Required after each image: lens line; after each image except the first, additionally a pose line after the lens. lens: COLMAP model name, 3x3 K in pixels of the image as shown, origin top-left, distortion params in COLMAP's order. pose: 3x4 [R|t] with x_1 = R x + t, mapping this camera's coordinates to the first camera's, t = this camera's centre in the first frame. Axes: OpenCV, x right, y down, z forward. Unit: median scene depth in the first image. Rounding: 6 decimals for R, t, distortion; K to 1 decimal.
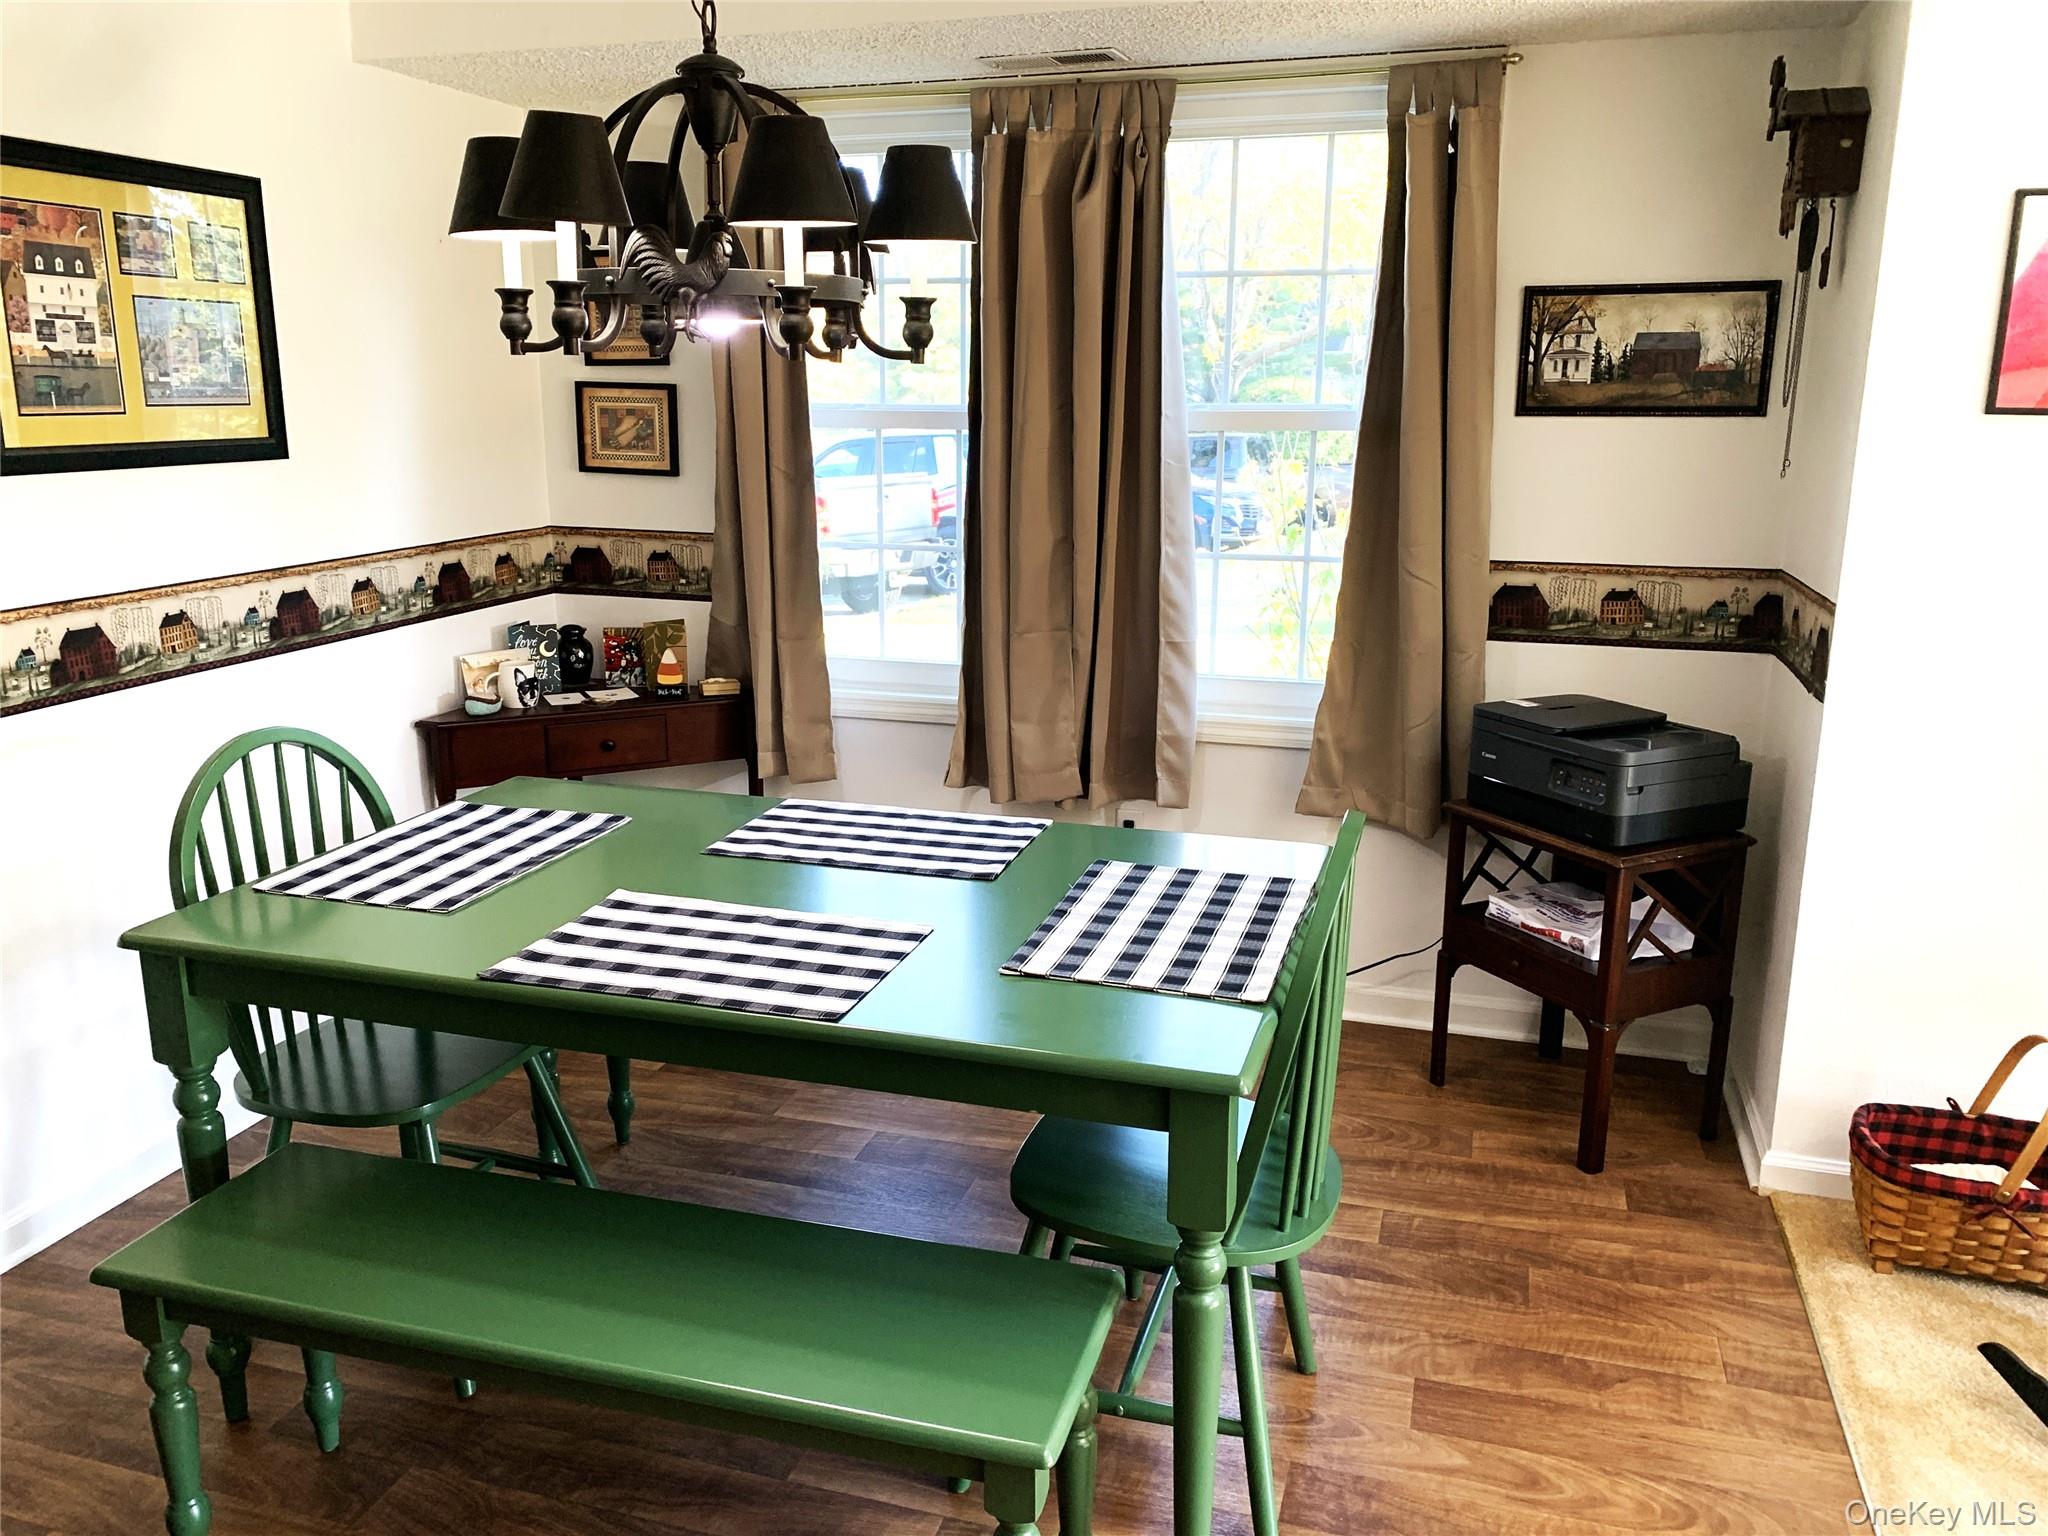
lens RADIAL K [[1561.8, 0, 1022.7], [0, 1561.8, 782.5], [0, 0, 1]] dist [0.043058, -0.050824]
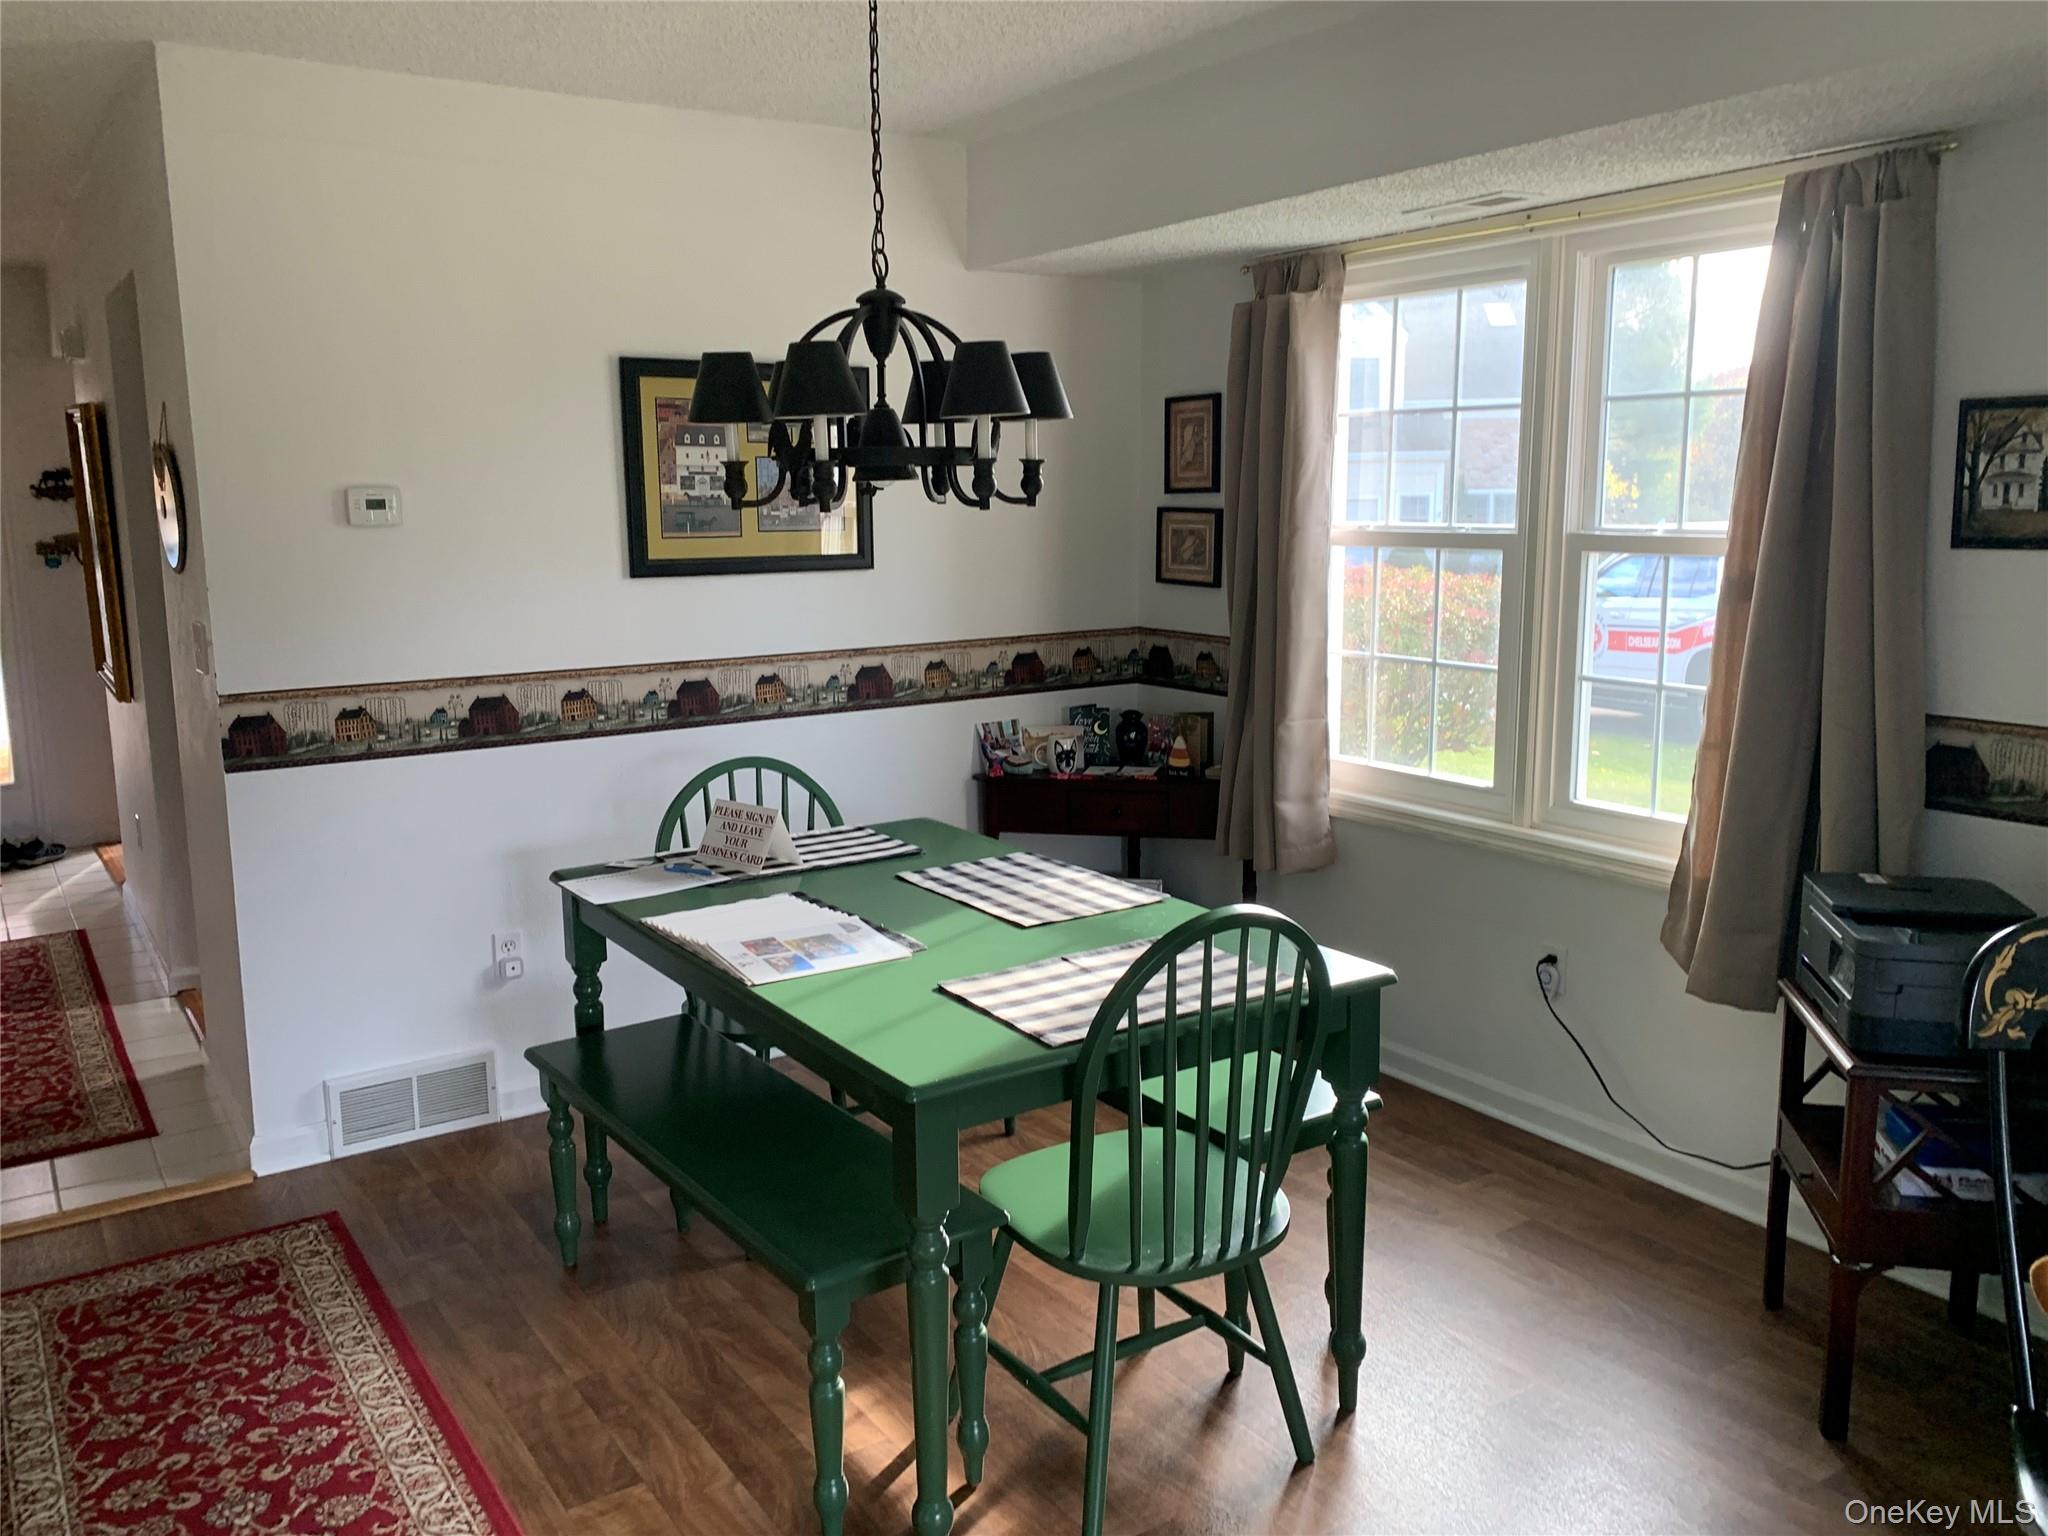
lens RADIAL K [[1616.4, 0, 1037.7], [0, 1616.4, 771.0], [0, 0, 1]] dist [0.057853, -0.008733]
pose [[0.782474, 0.100323, -0.614548, 0.498120], [-0.144613, 0.989229, -0.022640, -0.021740], [0.605657, 0.106587, 0.788555, 0.006093]]
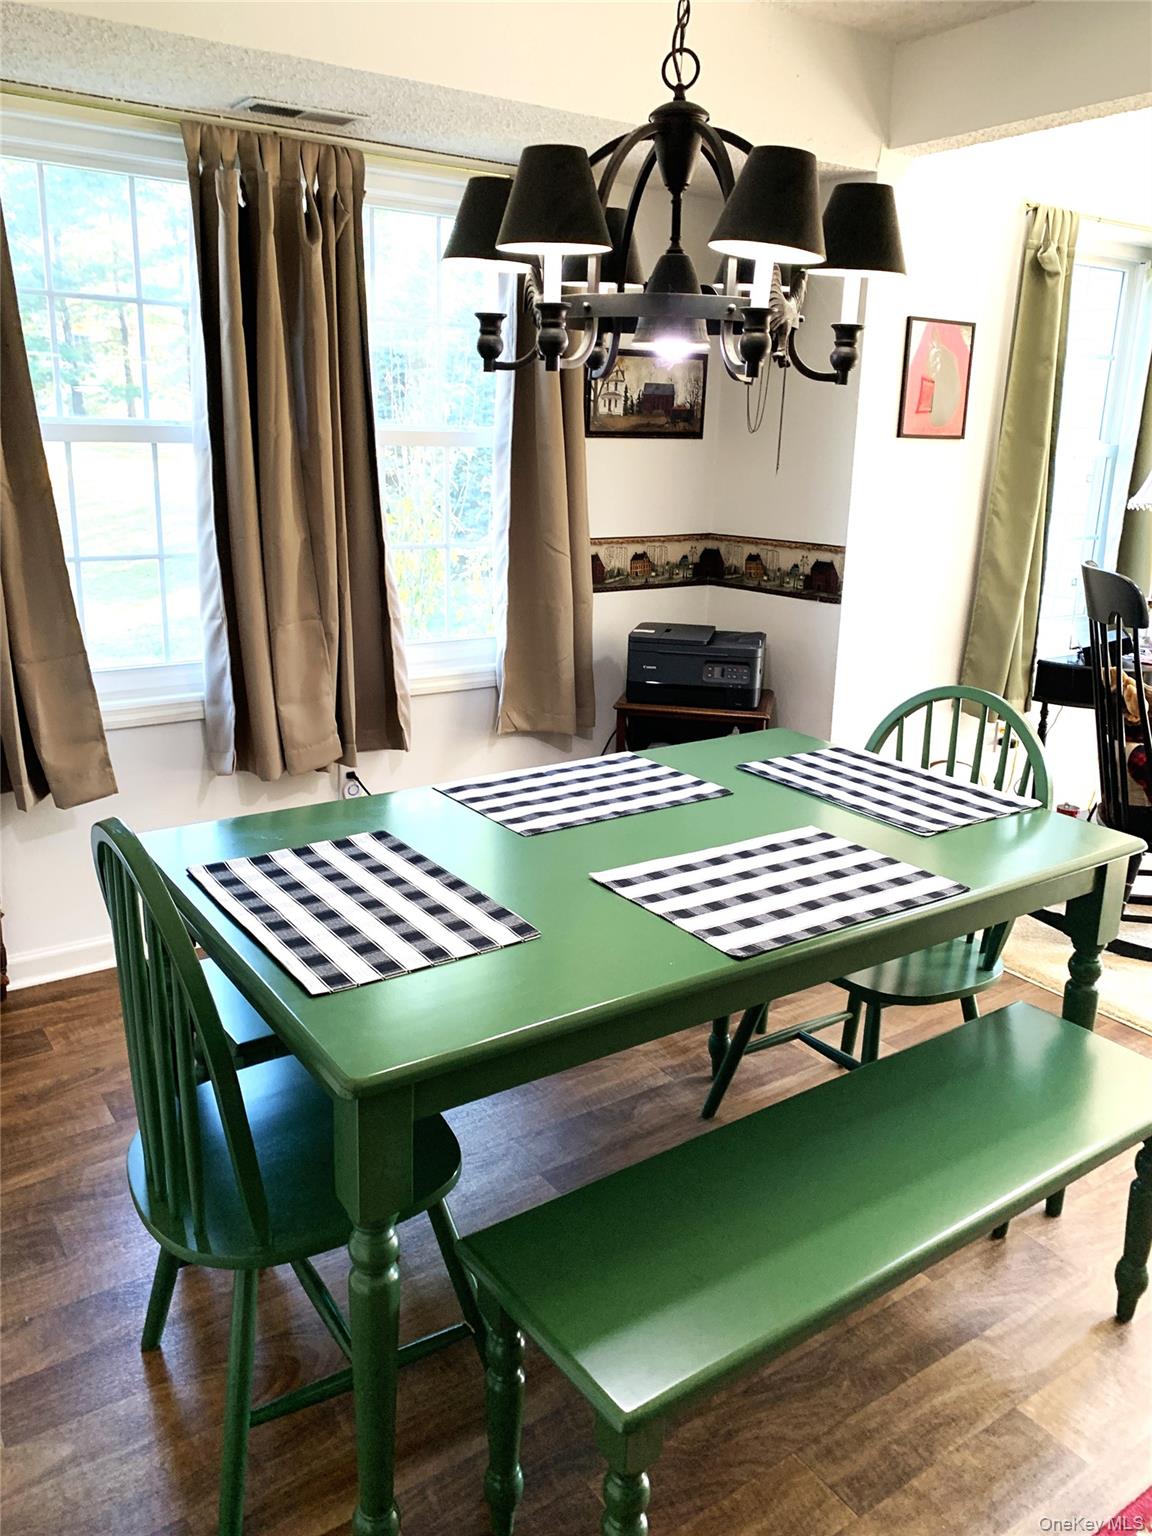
lens RADIAL K [[1171.3, 0, 565.9], [0, 1171.3, 764.6], [0, 0, 1]] dist [0.043058, -0.050824]
pose [[0.631787, -0.203074, 0.748068, -0.586042], [0.169011, 0.977942, 0.122737, -0.074238], [-0.756492, 0.048888, 0.652173, 0.322292]]
